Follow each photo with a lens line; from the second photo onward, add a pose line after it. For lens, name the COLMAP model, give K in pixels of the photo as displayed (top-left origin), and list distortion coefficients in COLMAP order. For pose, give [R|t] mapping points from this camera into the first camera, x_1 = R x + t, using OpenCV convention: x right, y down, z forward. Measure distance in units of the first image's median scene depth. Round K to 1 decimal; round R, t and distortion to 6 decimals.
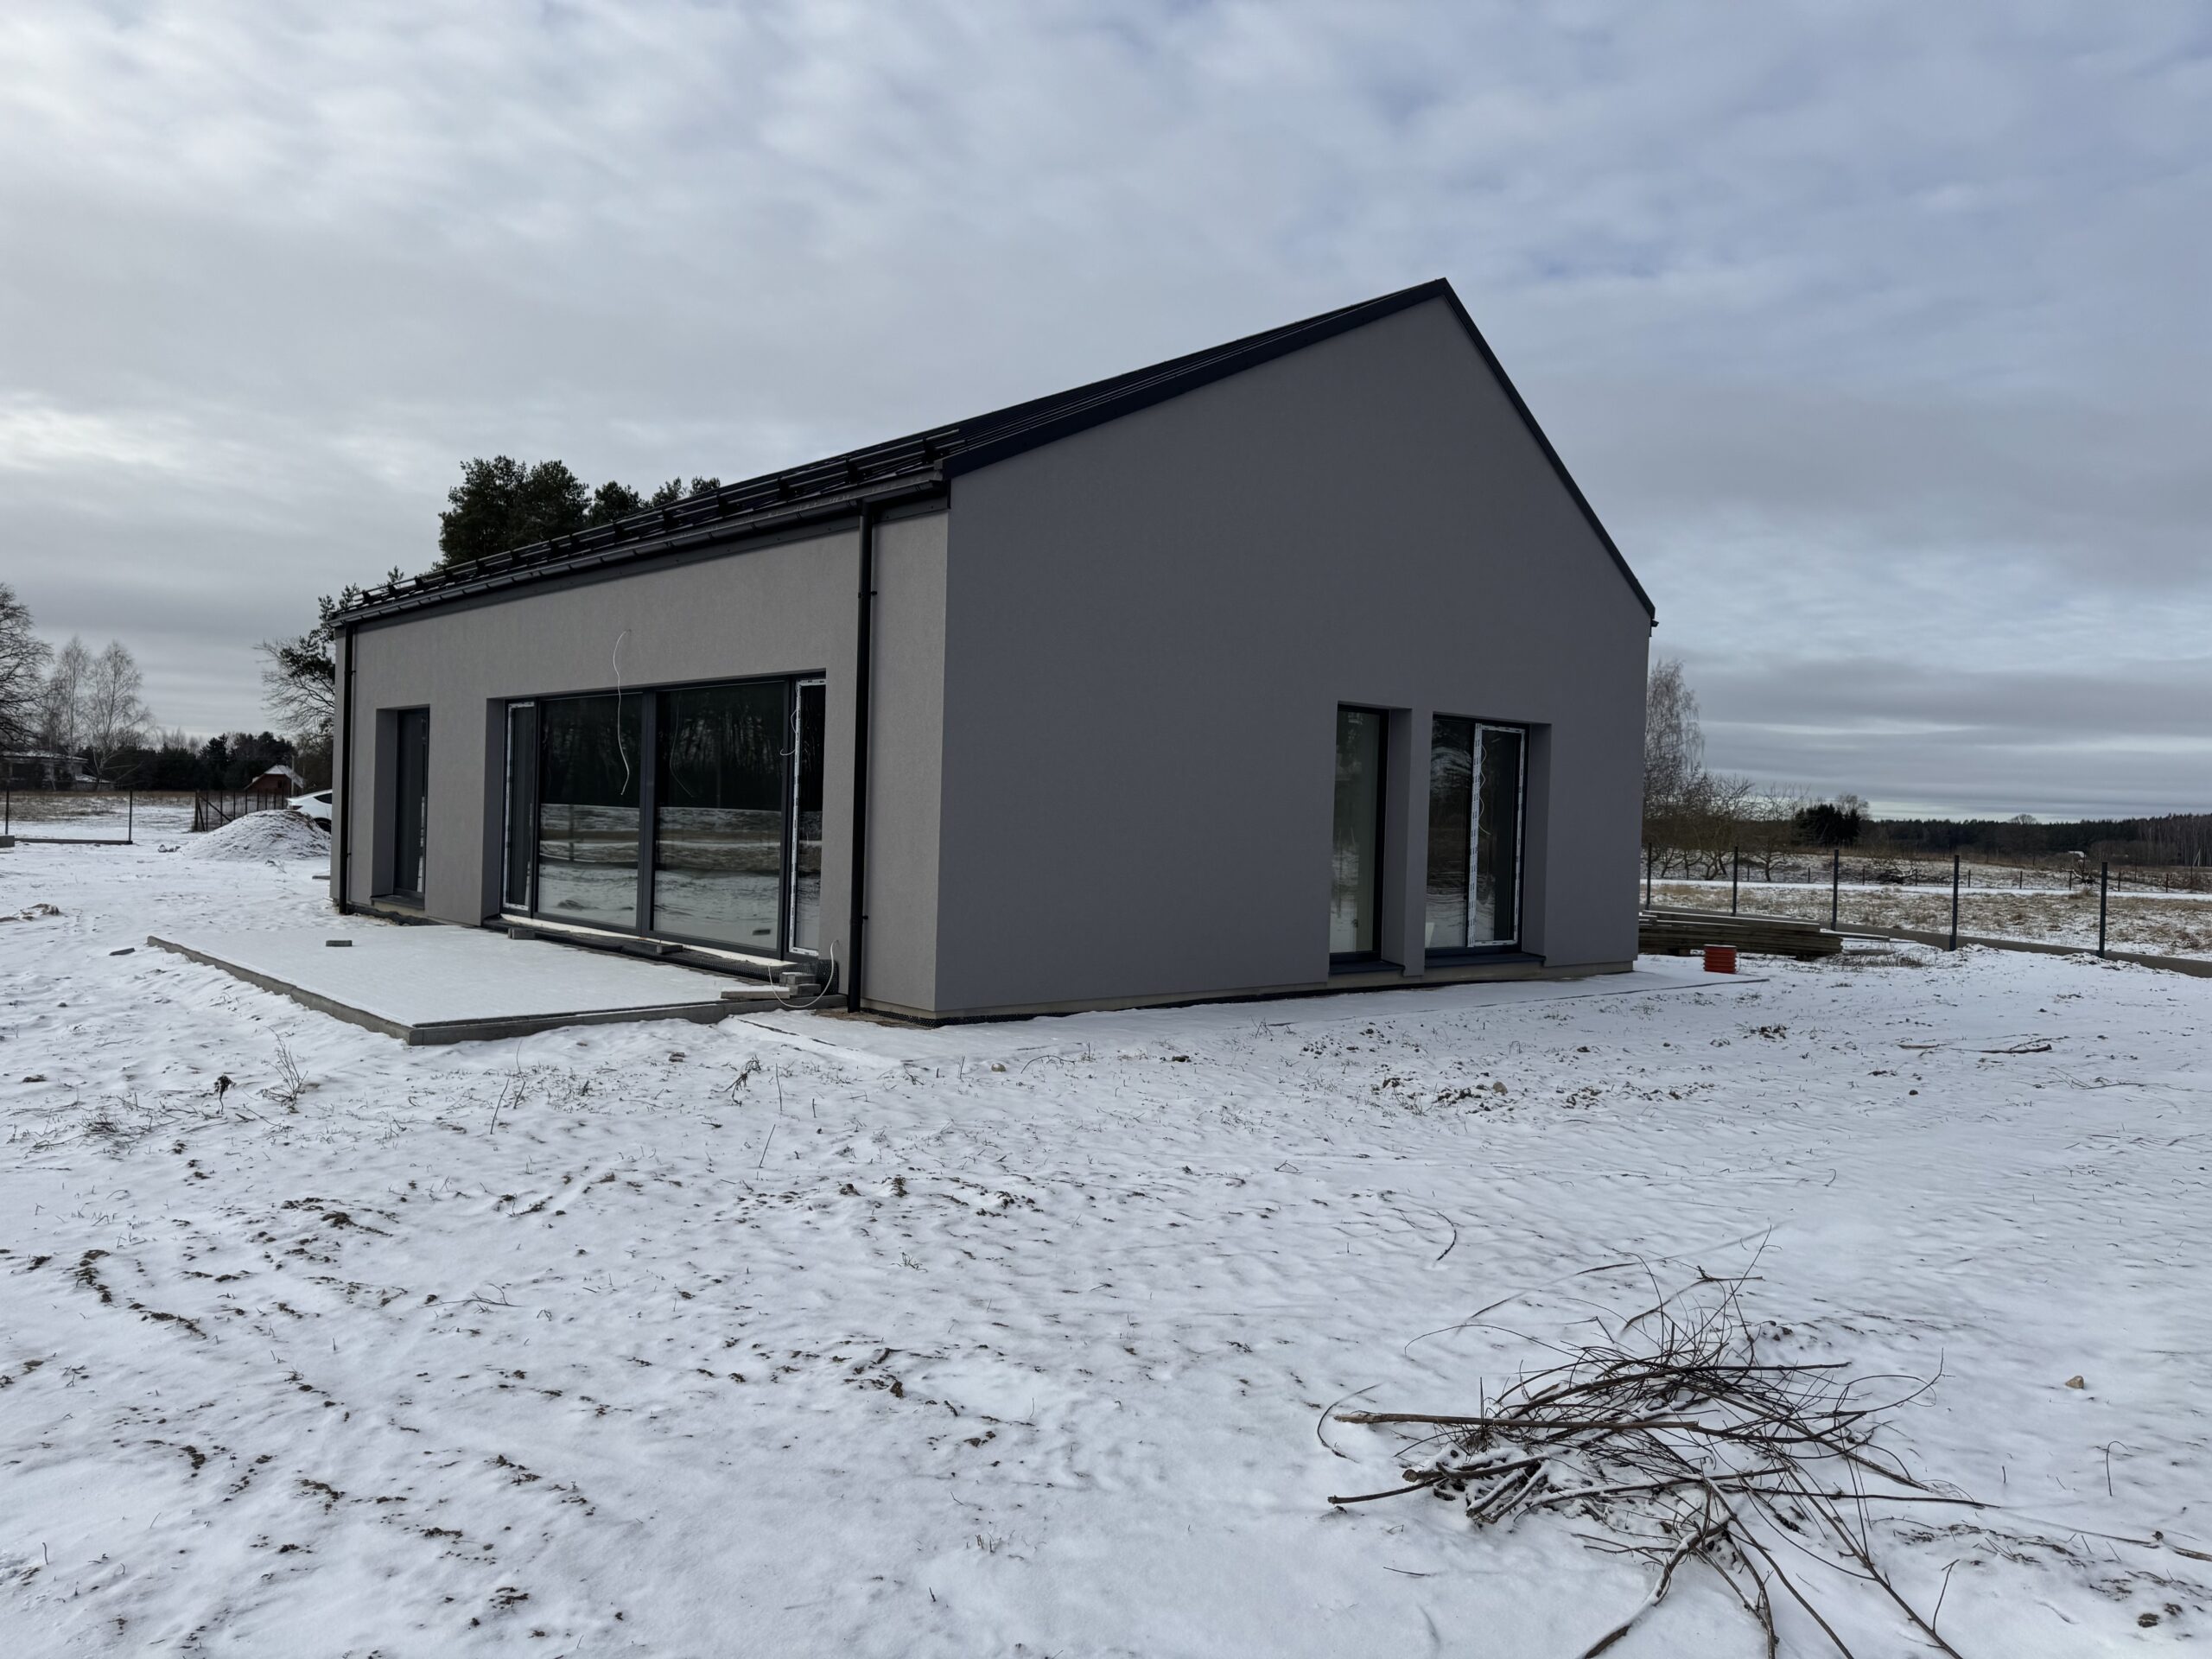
lens RADIAL K [[1507.8, 0, 1019.7], [0, 1507.8, 831.4], [0, 0, 1]] dist [0.116229, -0.147726]
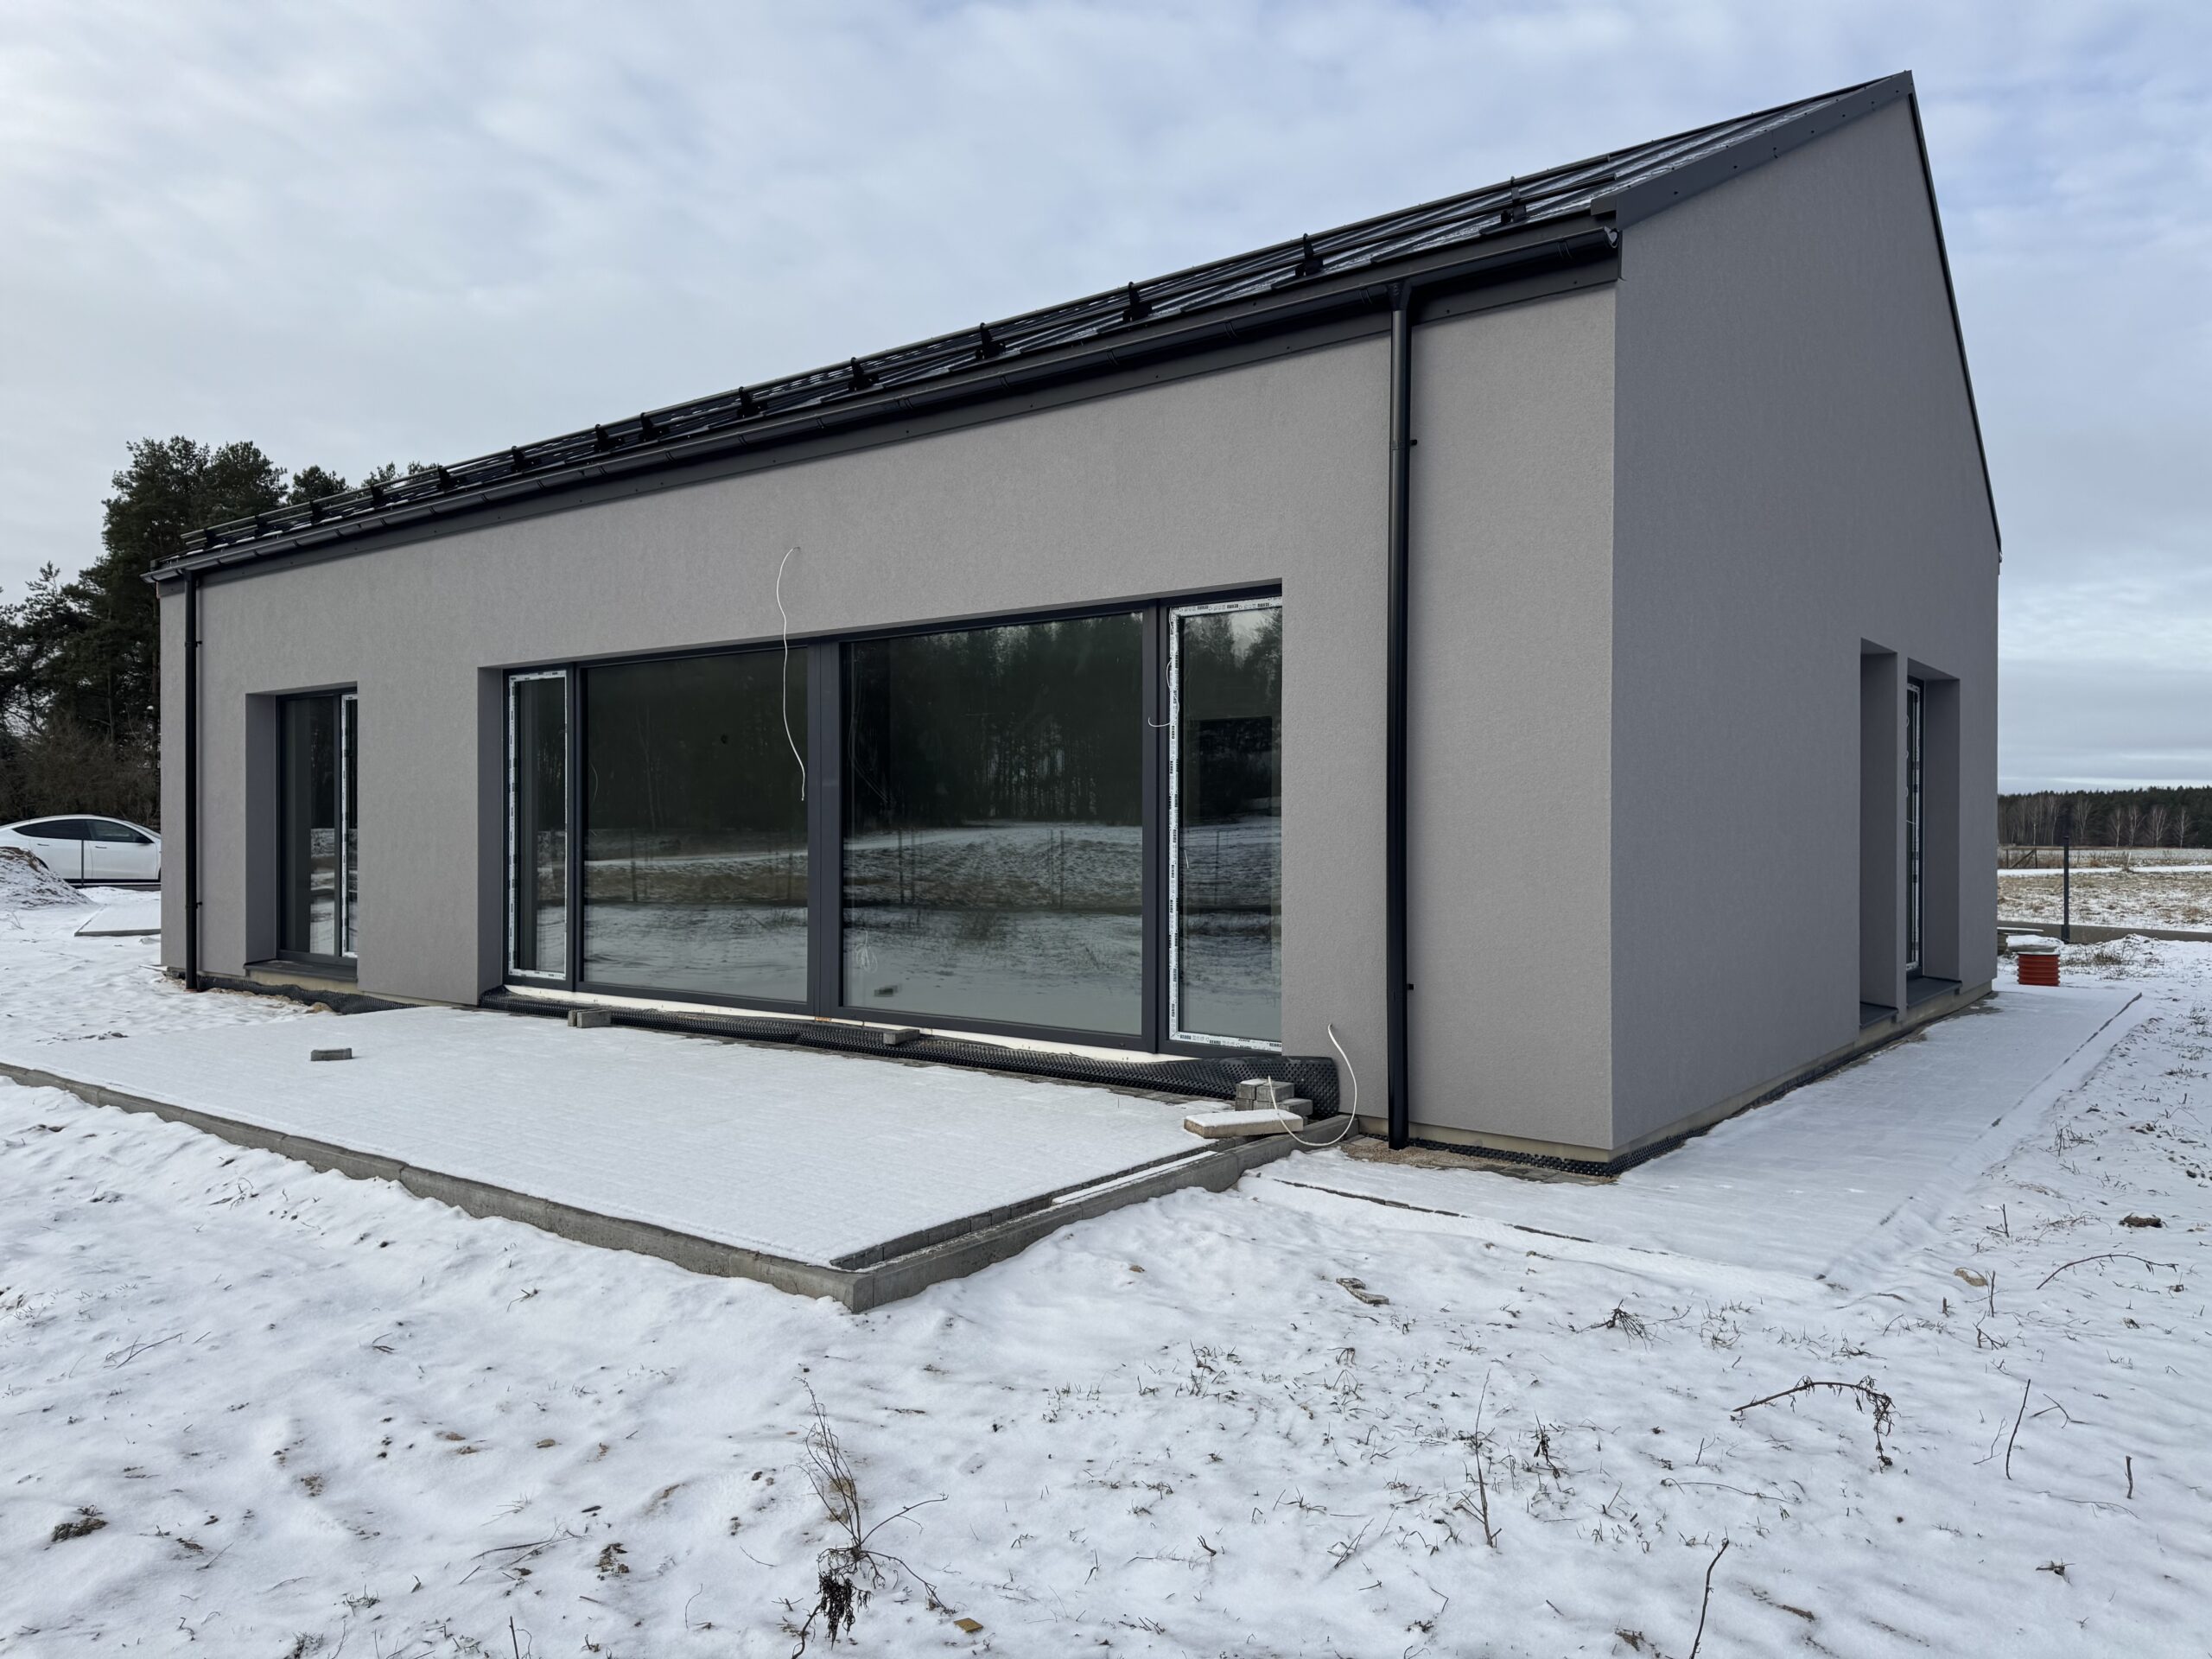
lens RADIAL K [[1507.8, 0, 1019.7], [0, 1507.8, 831.4], [0, 0, 1]] dist [0.116229, -0.147726]
pose [[0.981758, -0.030100, 0.187735, -0.246277], [0.031362, 0.999501, -0.003752, -0.004718], [-0.187528, 0.009572, 0.982213, 0.295268]]
